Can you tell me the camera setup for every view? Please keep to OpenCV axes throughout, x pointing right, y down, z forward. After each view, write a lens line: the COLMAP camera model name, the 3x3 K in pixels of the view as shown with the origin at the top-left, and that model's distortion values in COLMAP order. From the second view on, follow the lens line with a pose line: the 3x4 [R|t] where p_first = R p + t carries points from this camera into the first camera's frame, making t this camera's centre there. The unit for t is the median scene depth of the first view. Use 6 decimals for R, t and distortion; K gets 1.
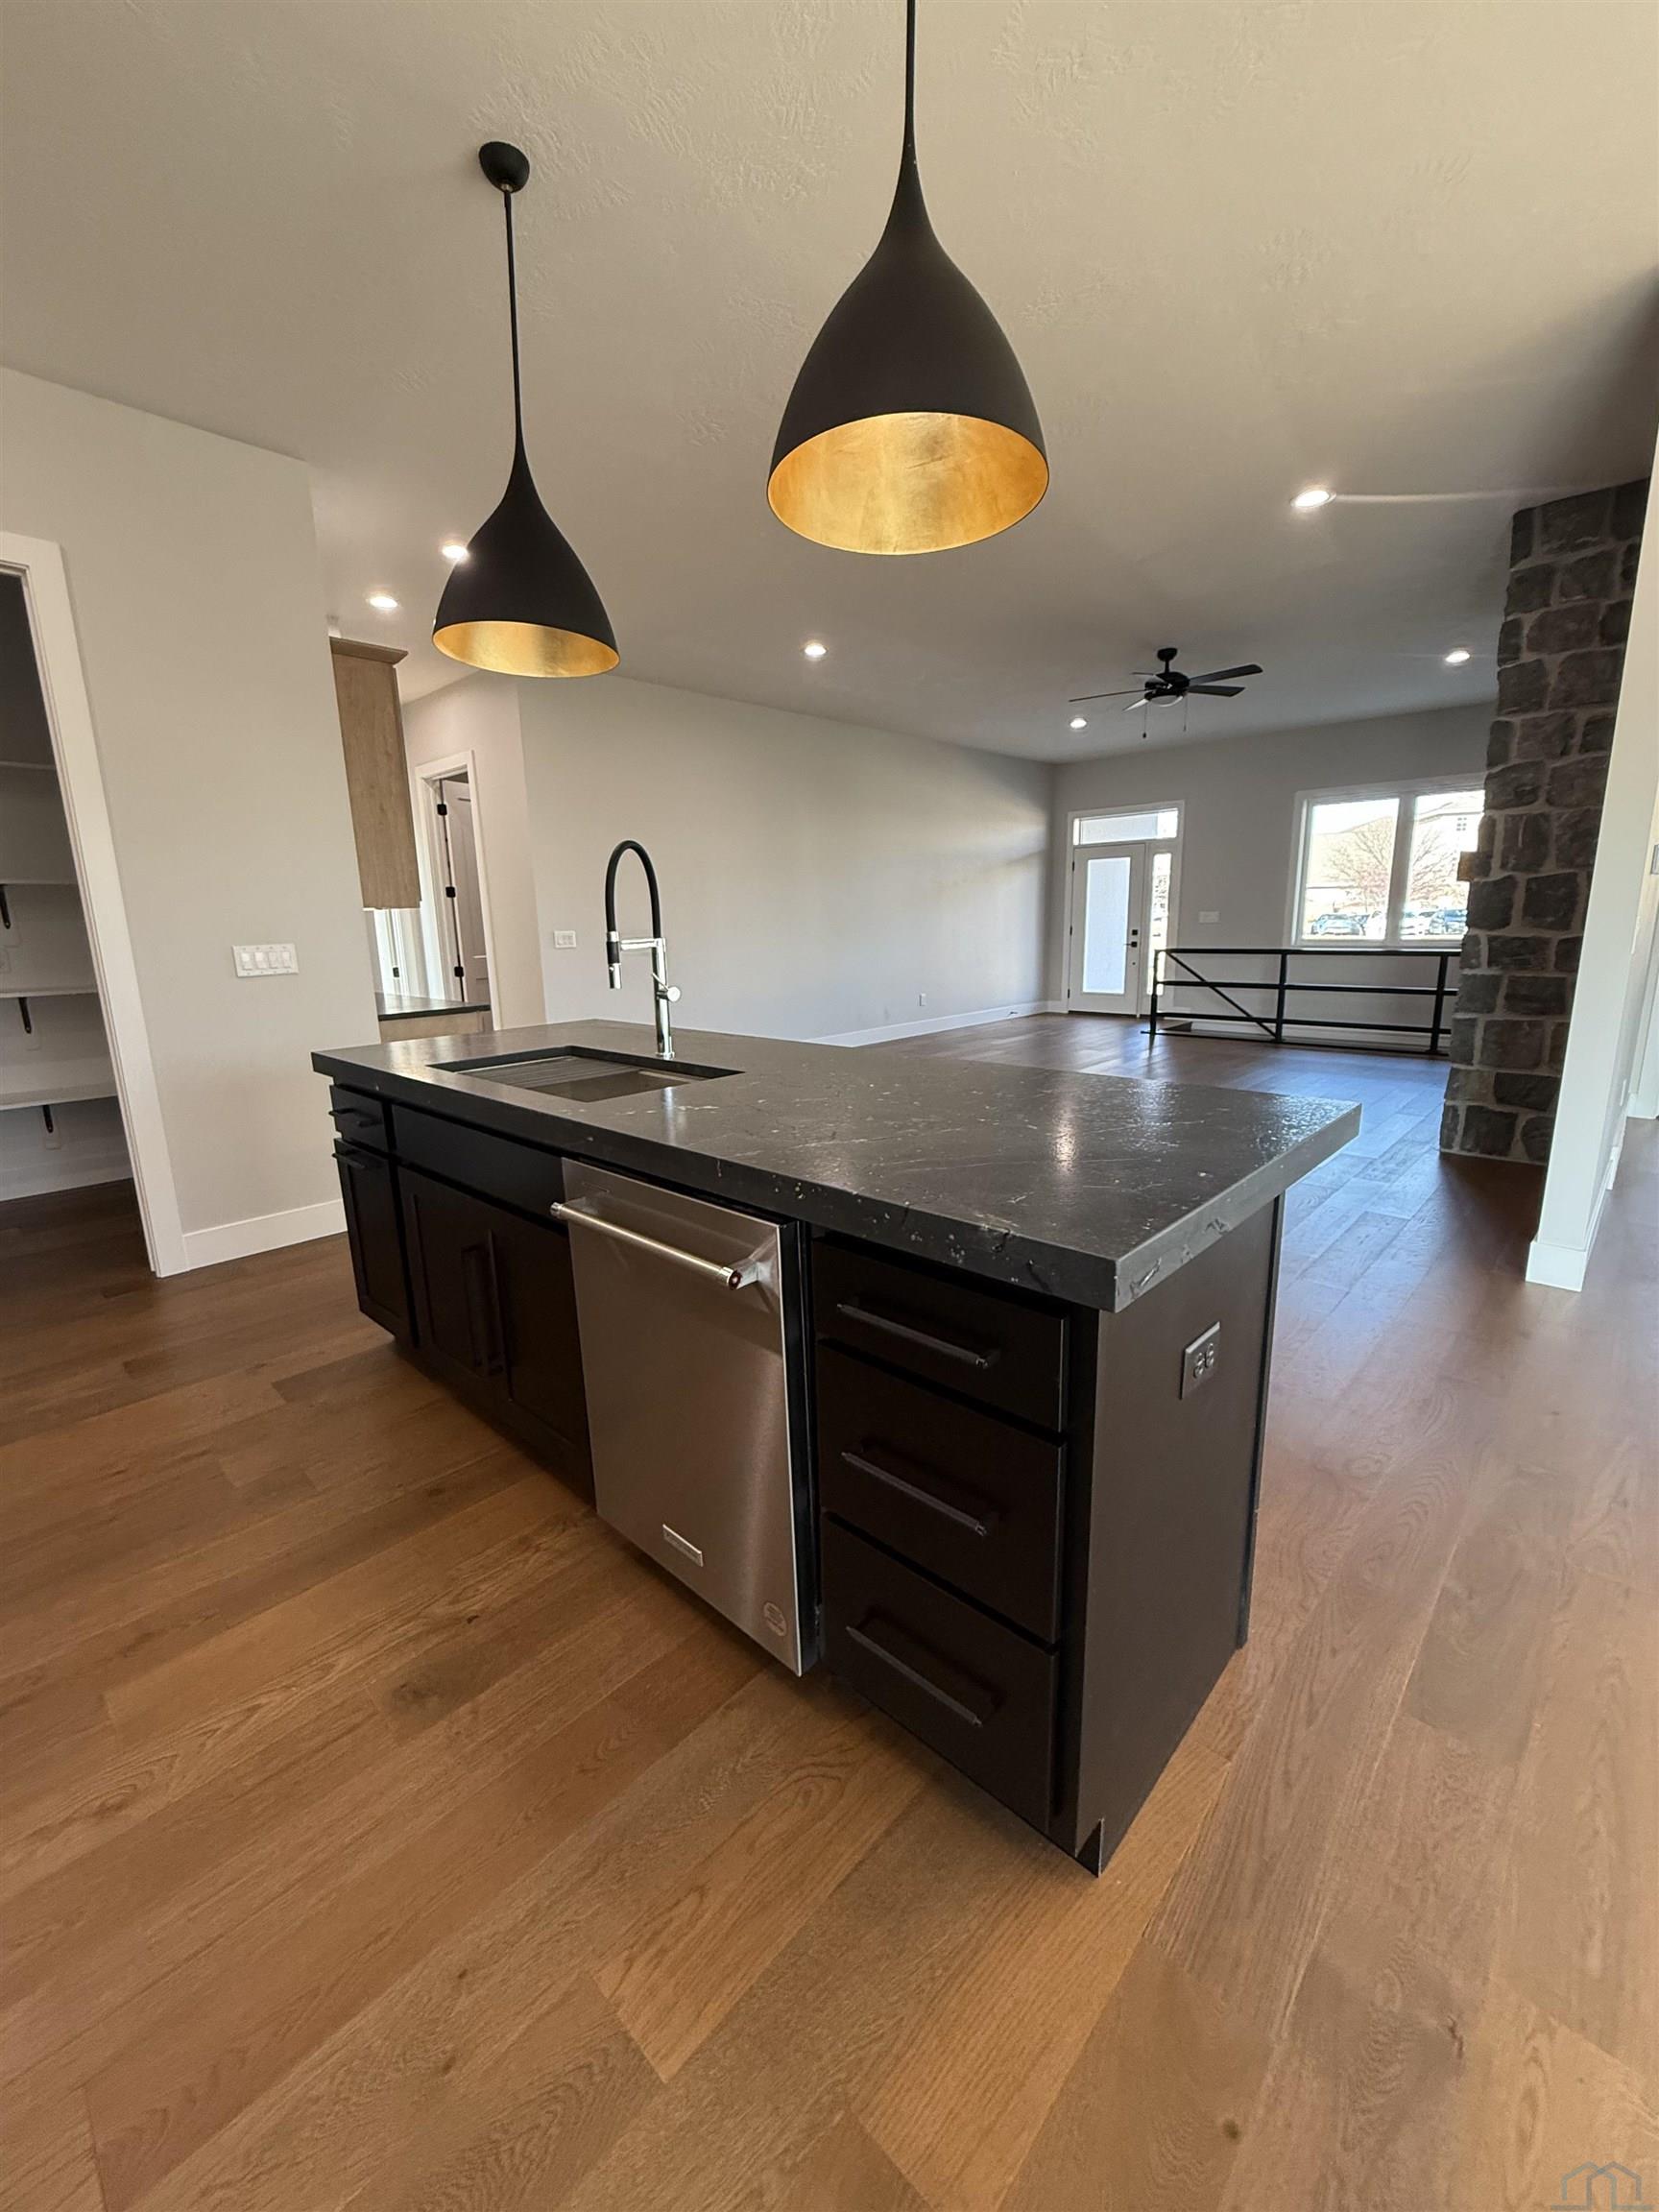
lens RADIAL K [[885.6, 0, 821.6], [0, 885.6, 1102.0], [0, 0, 1]] dist [0.001997, 0.001154]
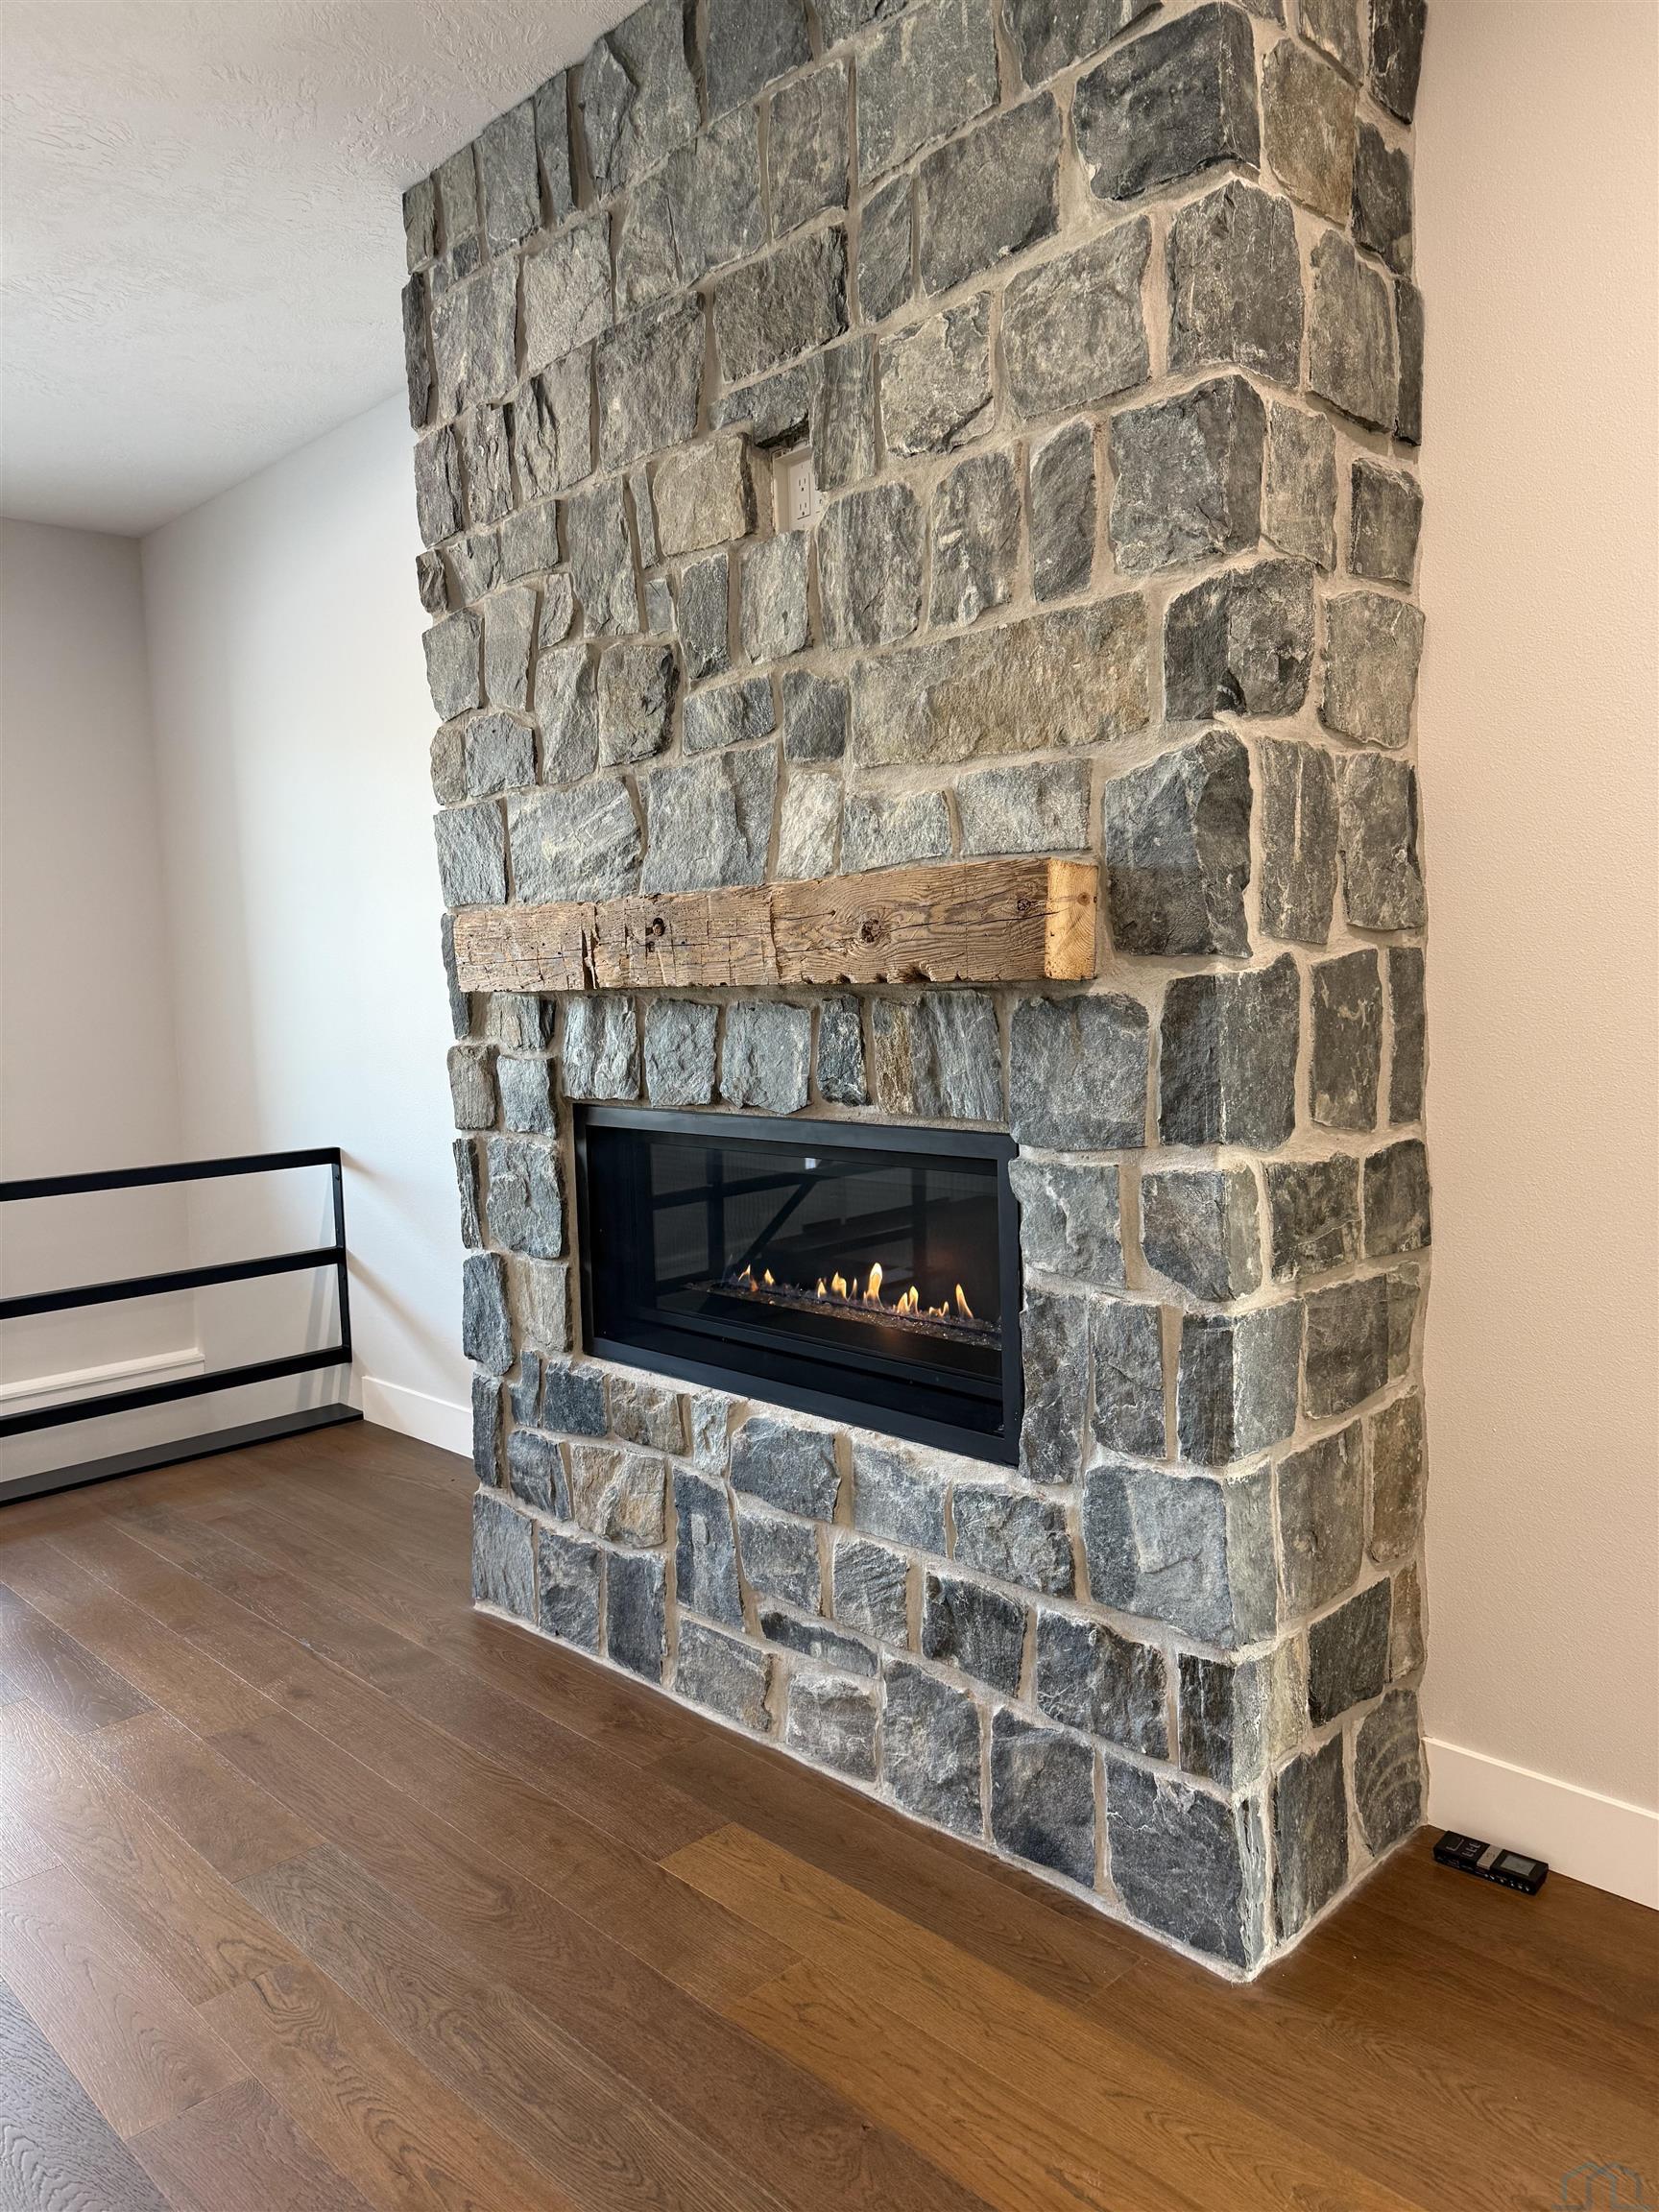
lens RADIAL K [[1558.0, 0, 826.9], [0, 1558.0, 1112.6], [0, 0, 1]] dist [0.039905, -0.032425]
pose [[0.037156, -0.073752, 0.996584, 0.252654], [0.236415, 0.969611, 0.062941, -0.252325], [-0.970941, 0.233269, 0.053463, 1.043614]]
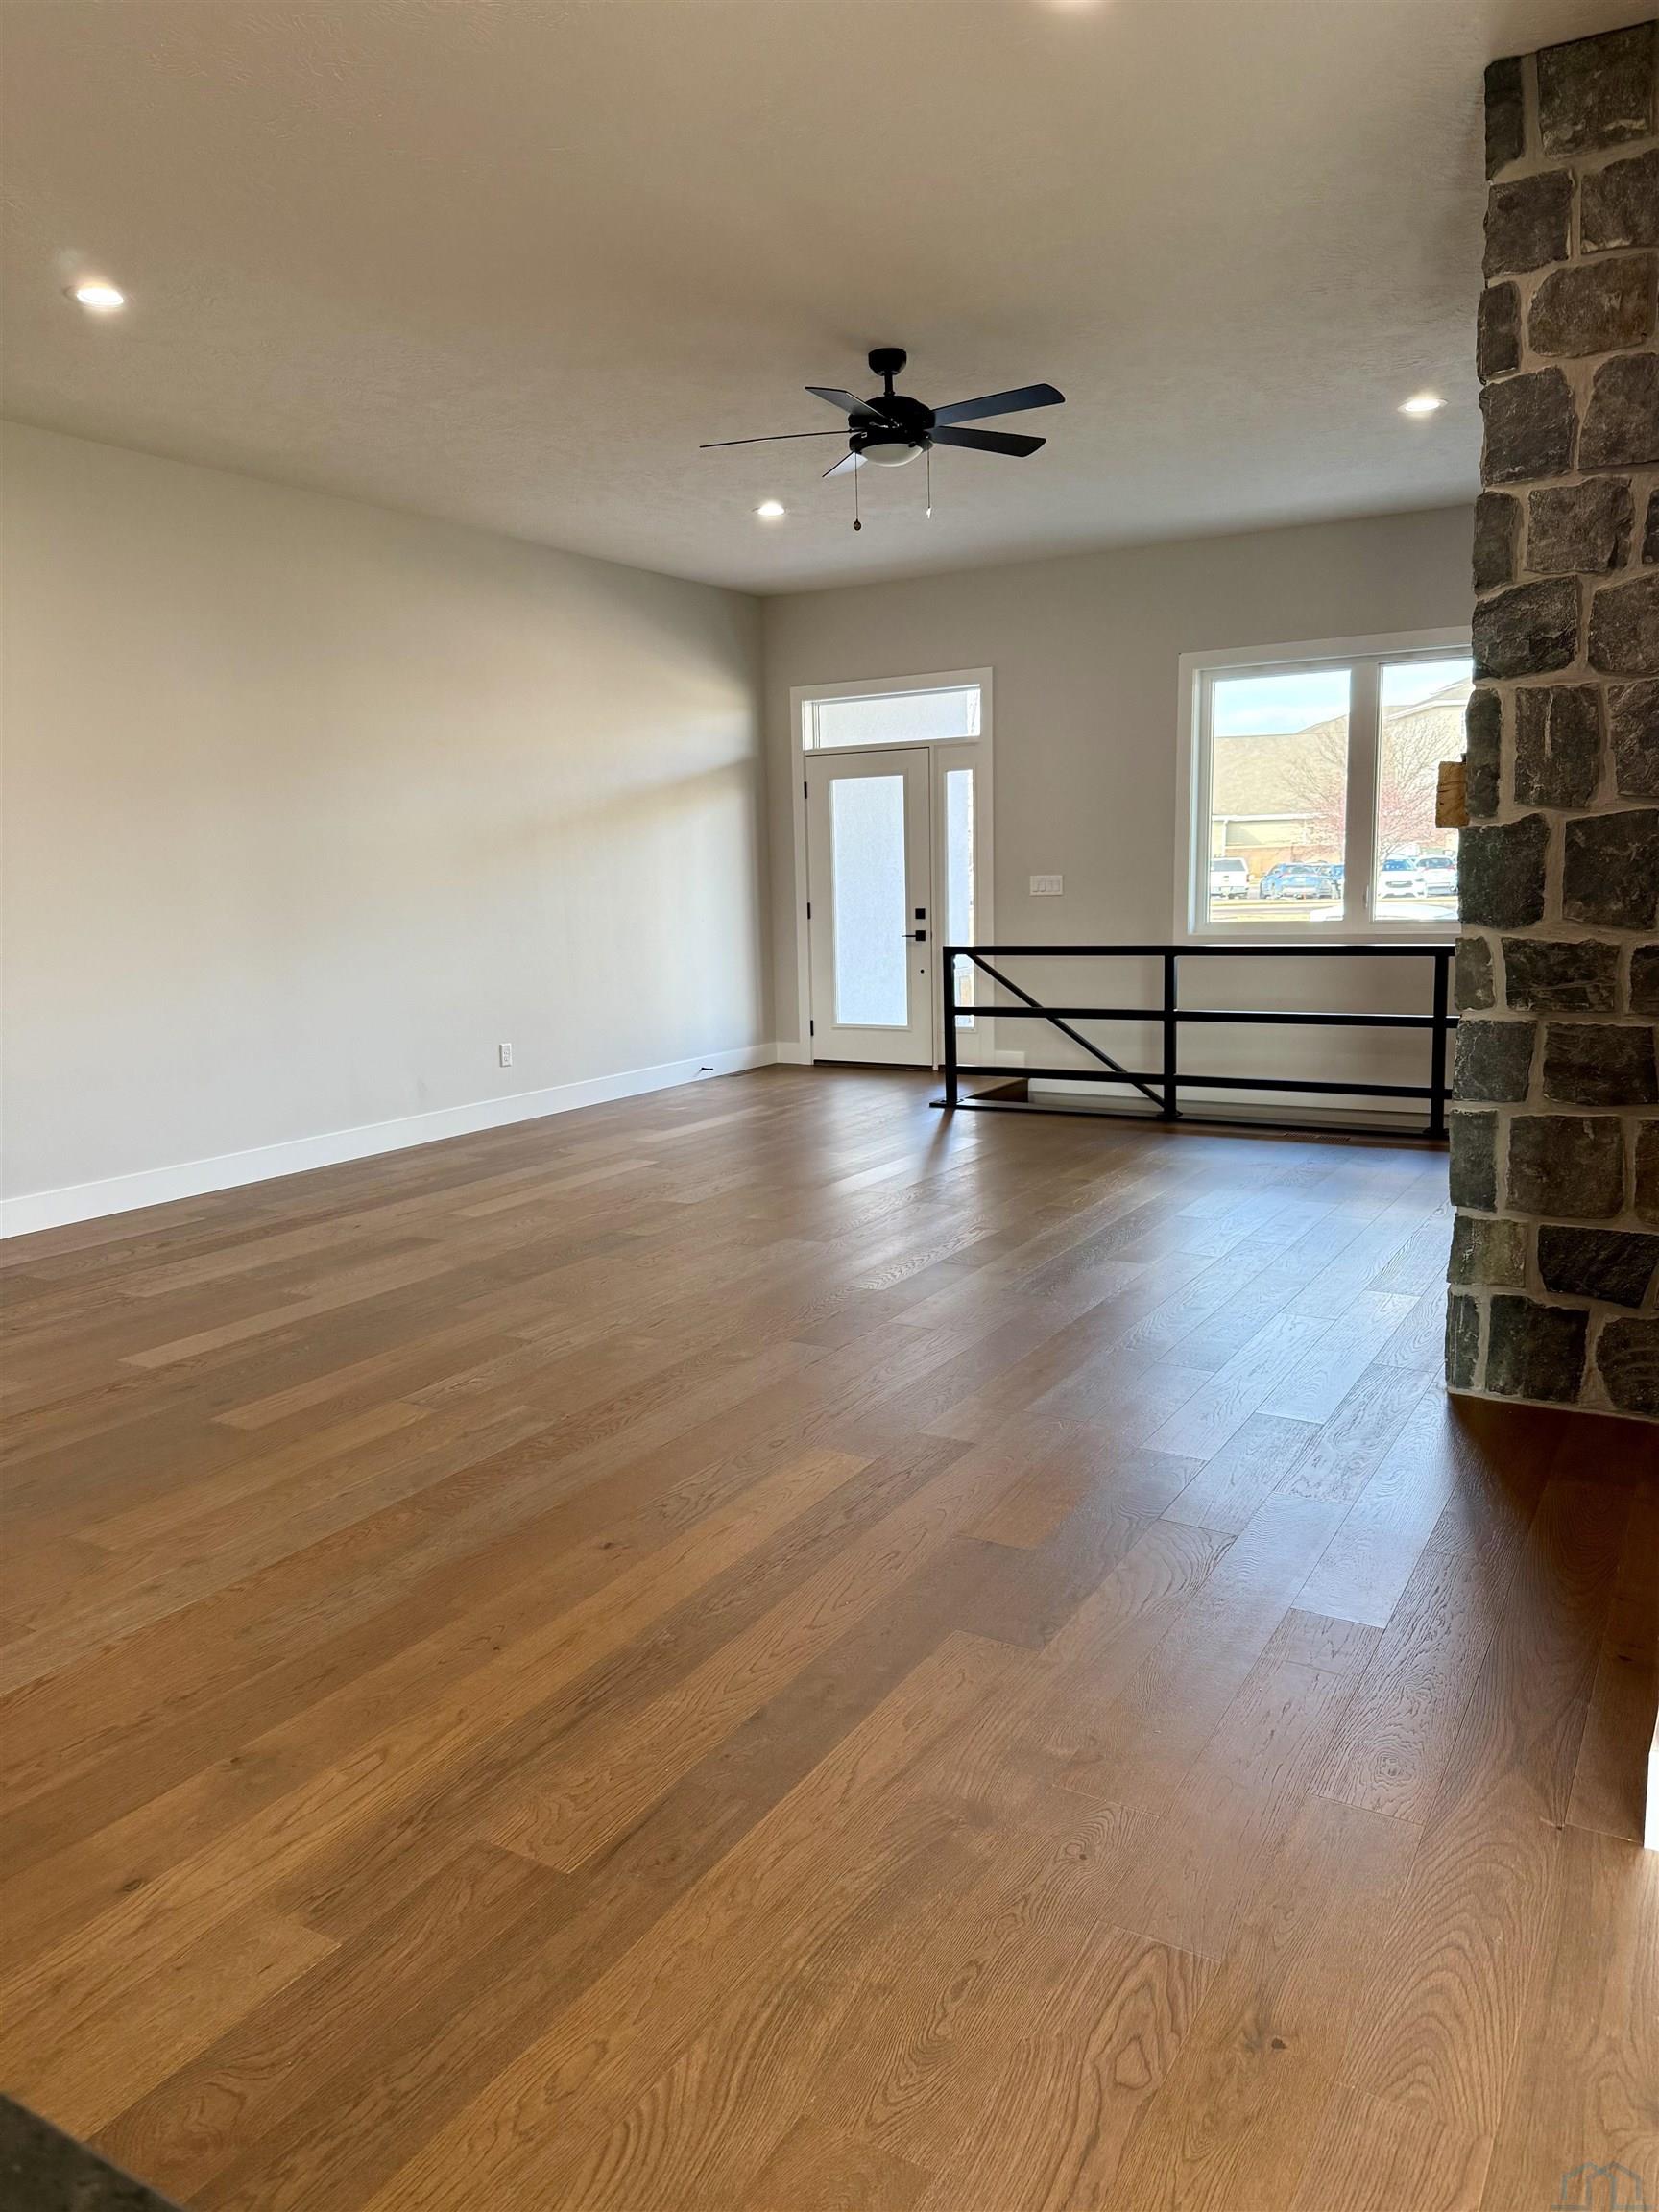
lens RADIAL K [[1558.0, 0, 819.6], [0, 1558.0, 1100.2], [0, 0, 1]] dist [0.039905, -0.032425]
pose [[0.975533, -0.037453, 0.216640, 0.198533], [0.050523, 0.997201, -0.055108, -0.070275], [-0.213970, 0.064705, 0.974695, 0.252068]]
